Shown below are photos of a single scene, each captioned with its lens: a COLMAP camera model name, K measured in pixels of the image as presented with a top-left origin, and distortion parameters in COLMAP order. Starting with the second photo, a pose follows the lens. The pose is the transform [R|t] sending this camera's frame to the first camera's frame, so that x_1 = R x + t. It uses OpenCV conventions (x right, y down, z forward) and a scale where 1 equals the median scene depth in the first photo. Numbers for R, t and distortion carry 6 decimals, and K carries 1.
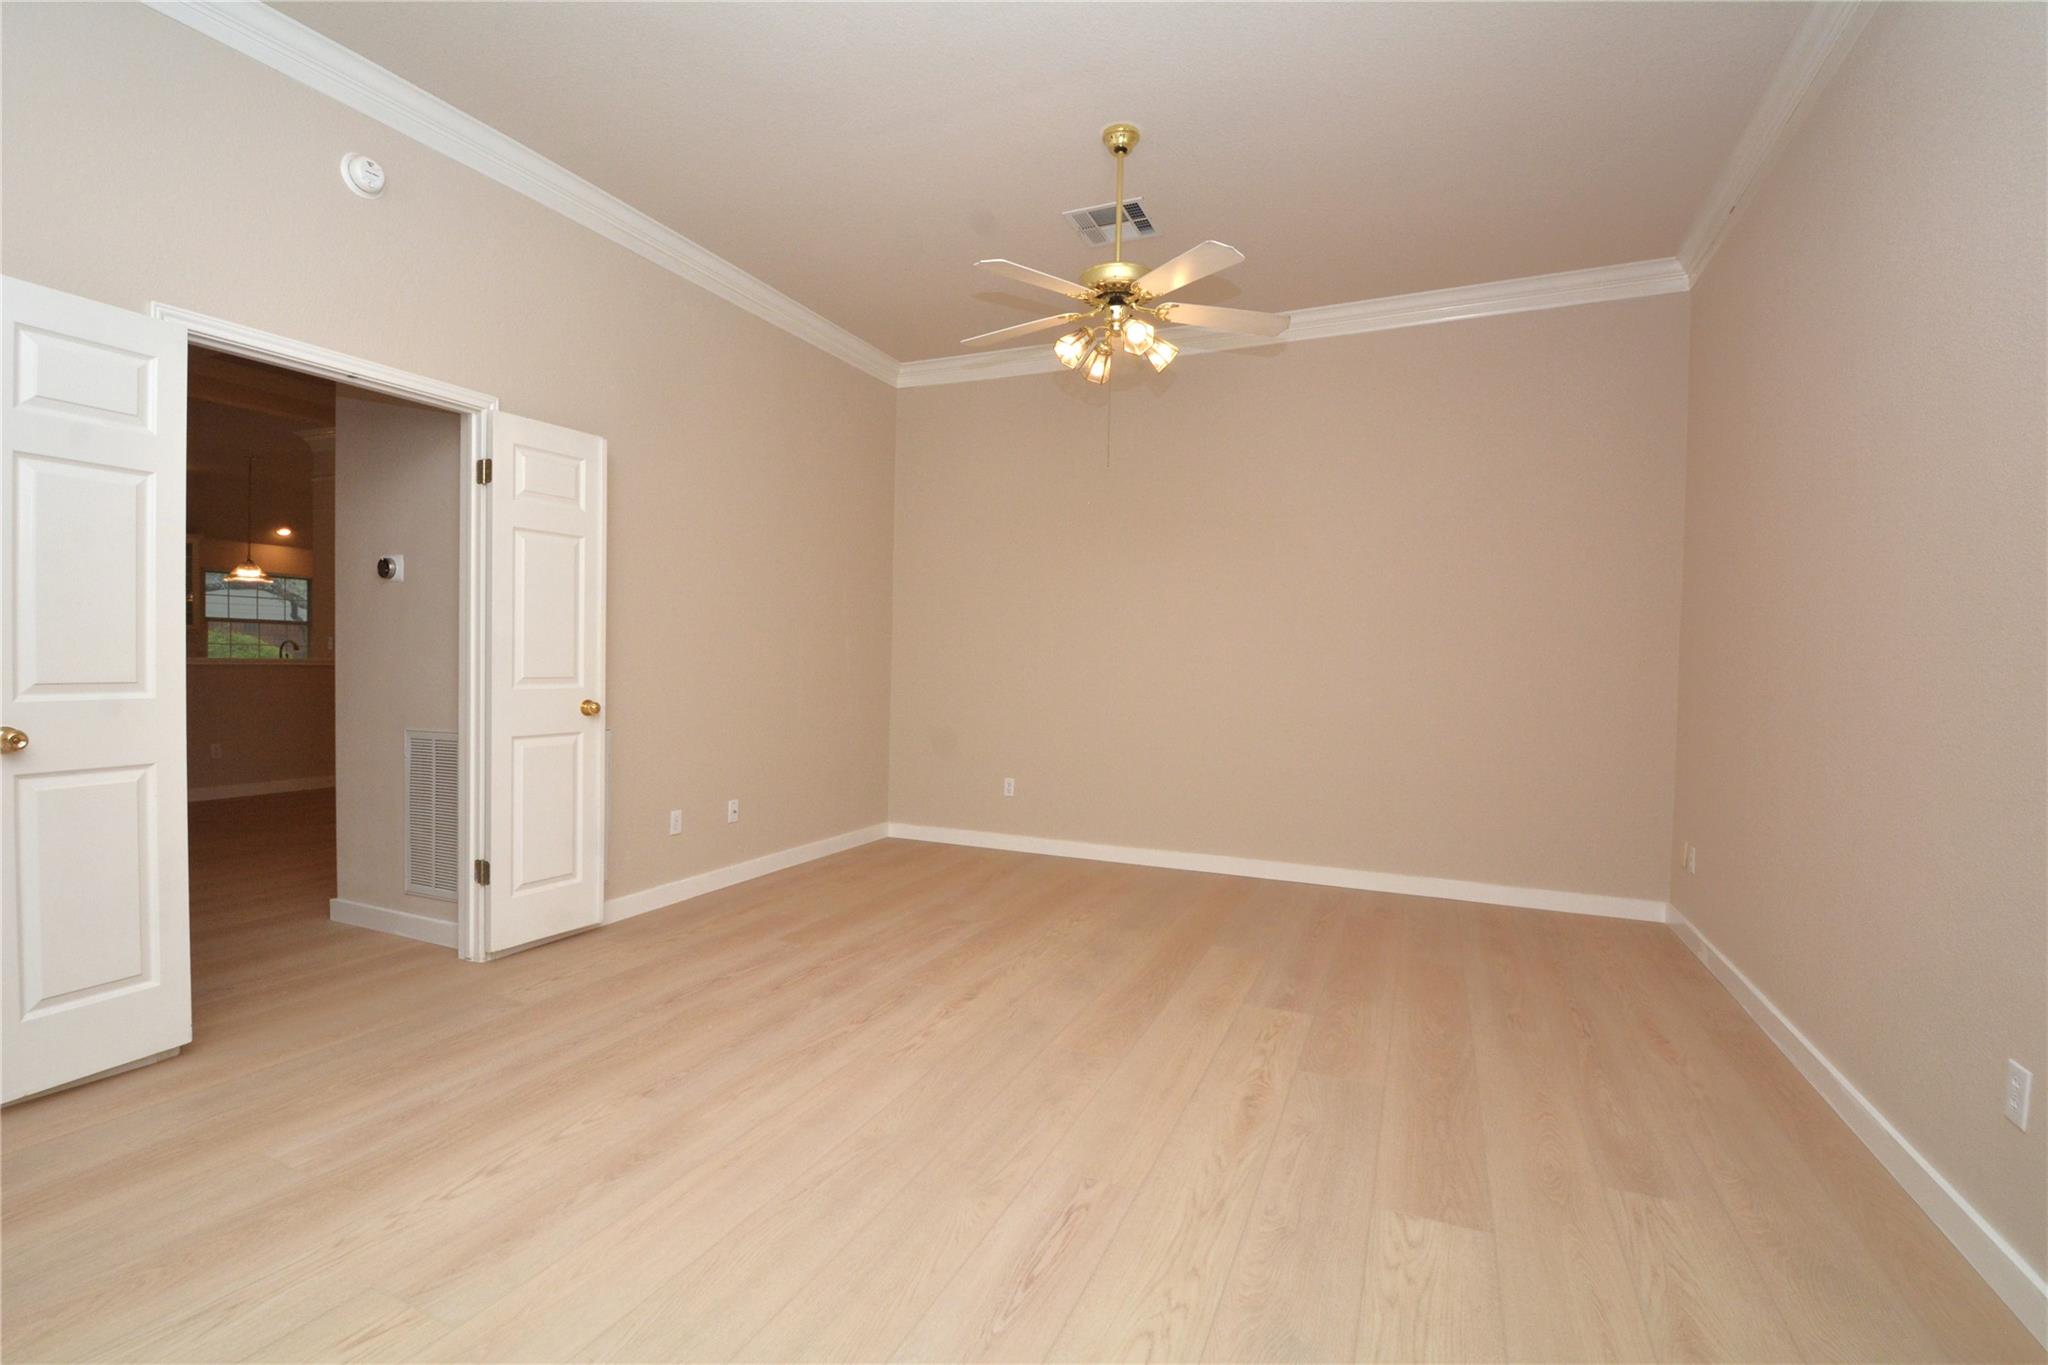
lens RADIAL K [[917.0, 0, 1020.6], [0, 917.0, 678.7], [0, 0, 1]] dist [0.015354, -0.021198]
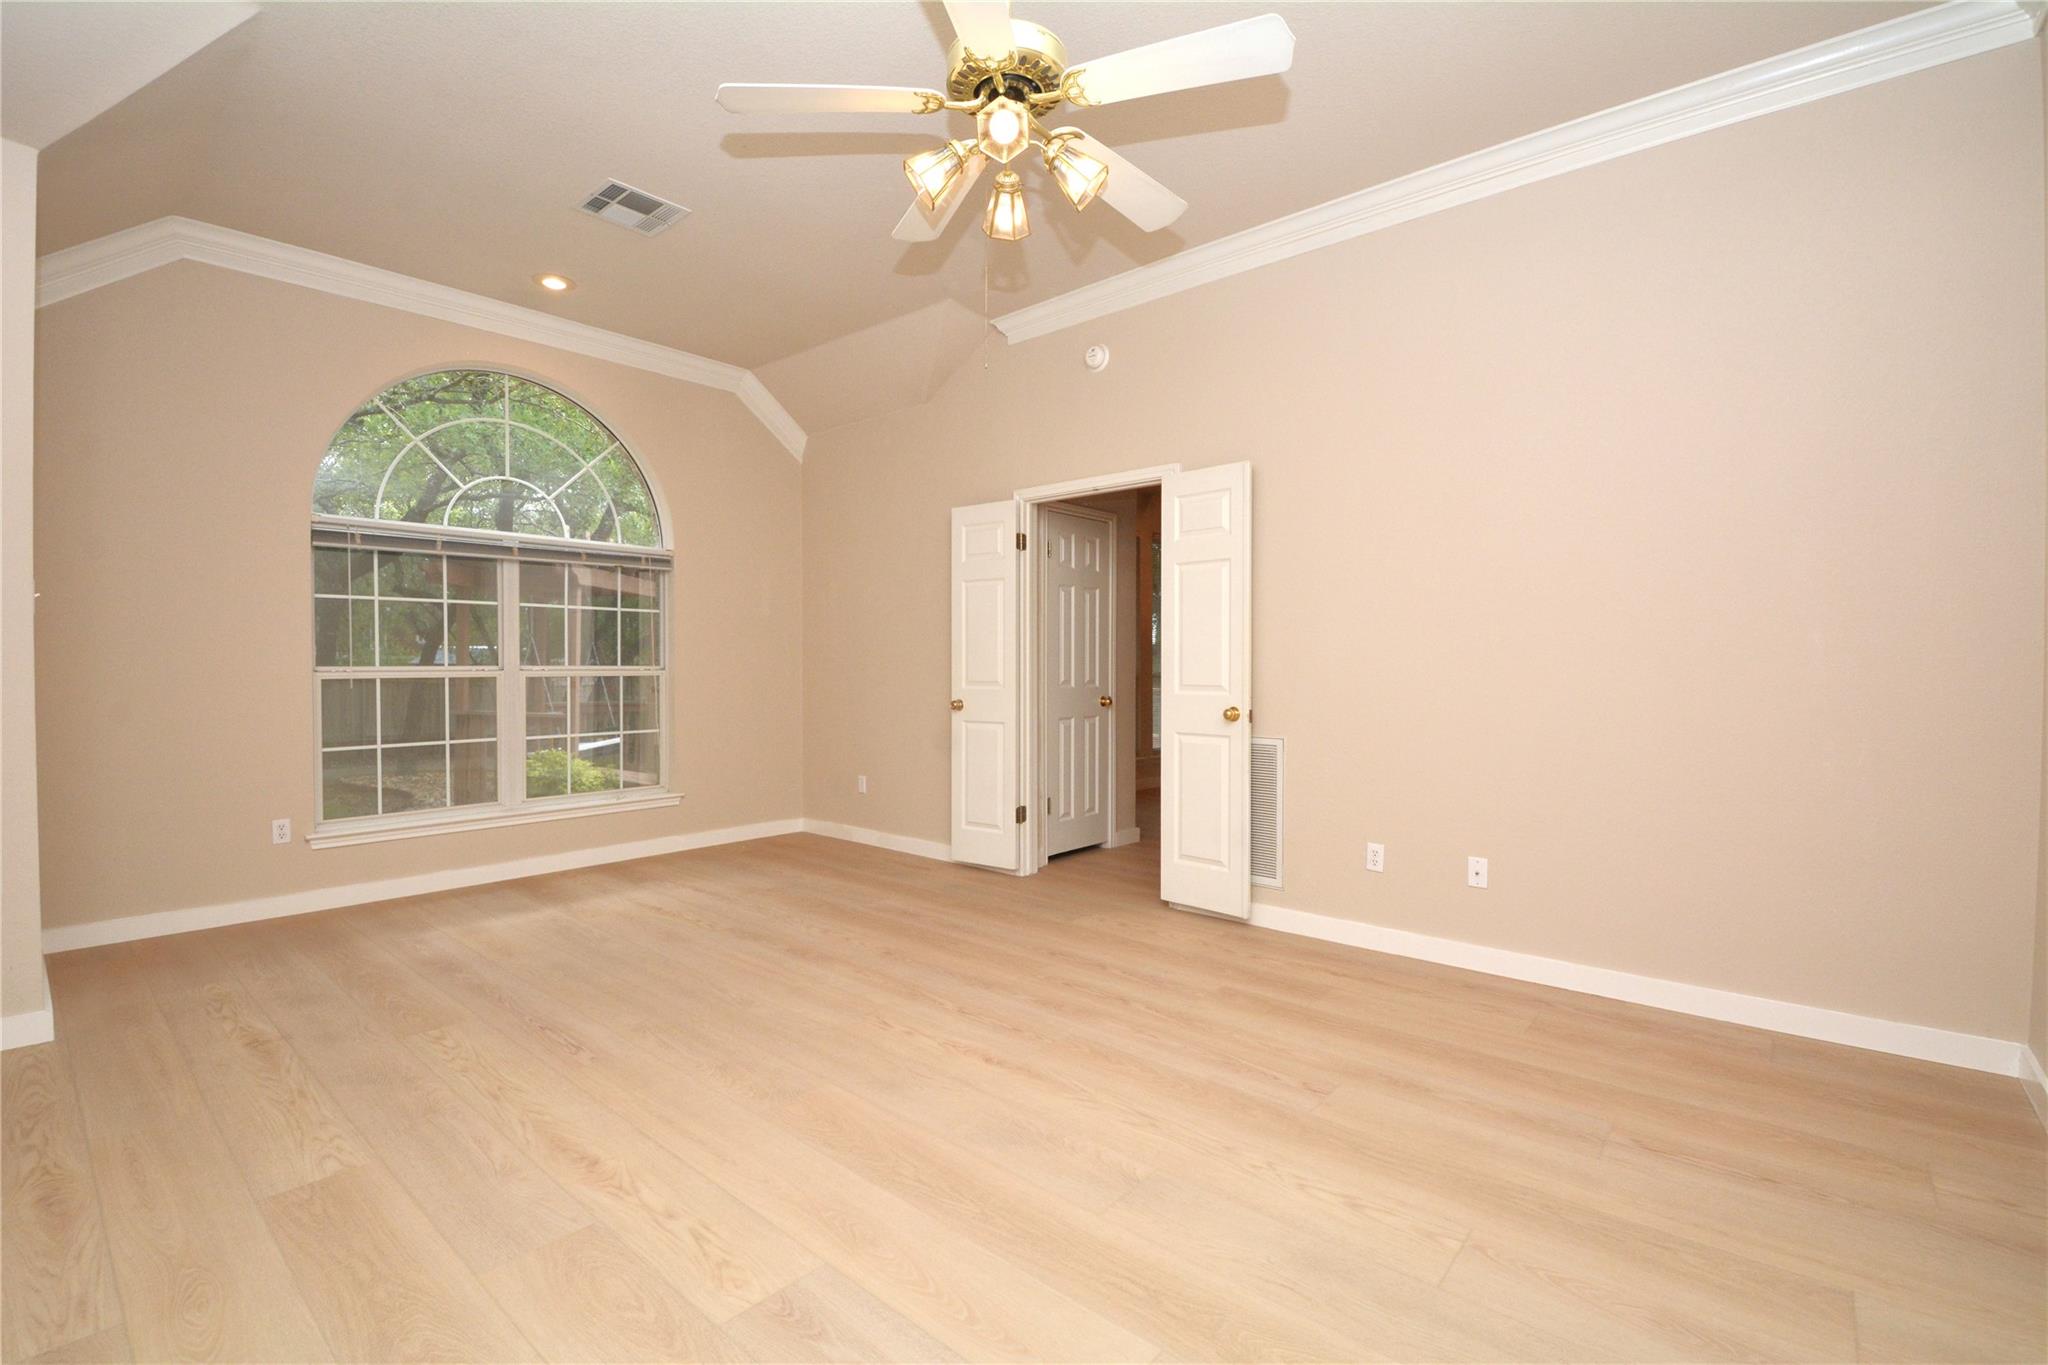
lens RADIAL K [[899.5, 0, 1014.9], [0, 899.5, 683.8], [0, 0, 1]] dist [0.012250, -0.022486]
pose [[-0.297047, -0.000316, -0.954863, 0.675017], [-0.025083, 0.999657, 0.007472, -0.005915], [0.954533, 0.026170, -0.296953, 1.163422]]
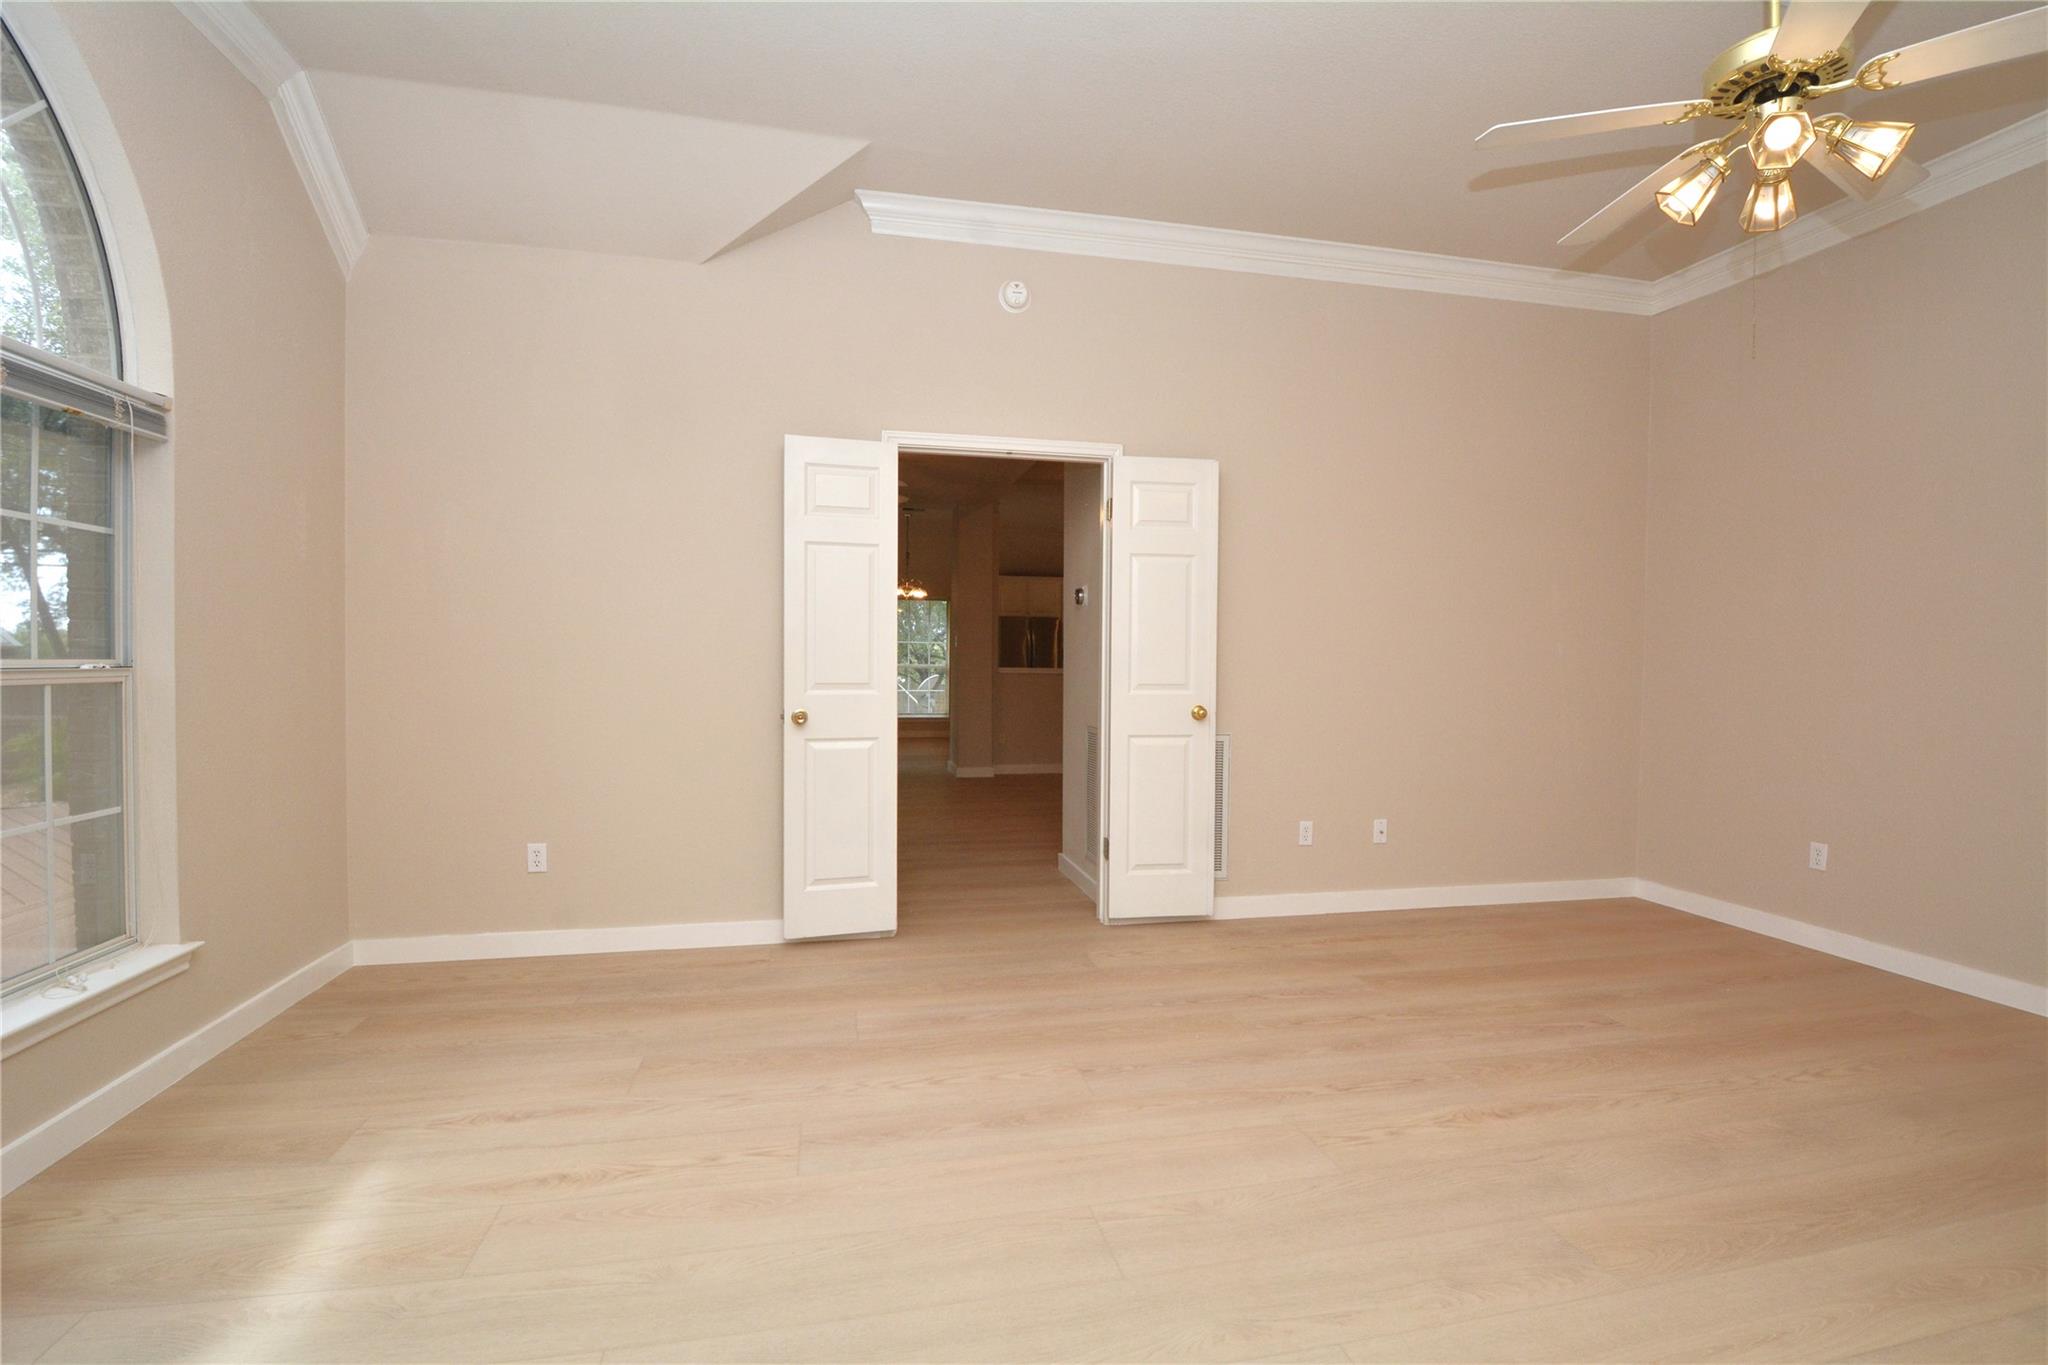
lens RADIAL K [[899.5, 0, 1014.9], [0, 899.5, 683.8], [0, 0, 1]] dist [0.012250, -0.022486]
pose [[0.591061, 0.010183, -0.806563, 0.277040], [-0.014812, 0.999889, 0.001770, -0.001938], [0.806491, 0.010901, 0.591146, 0.219063]]
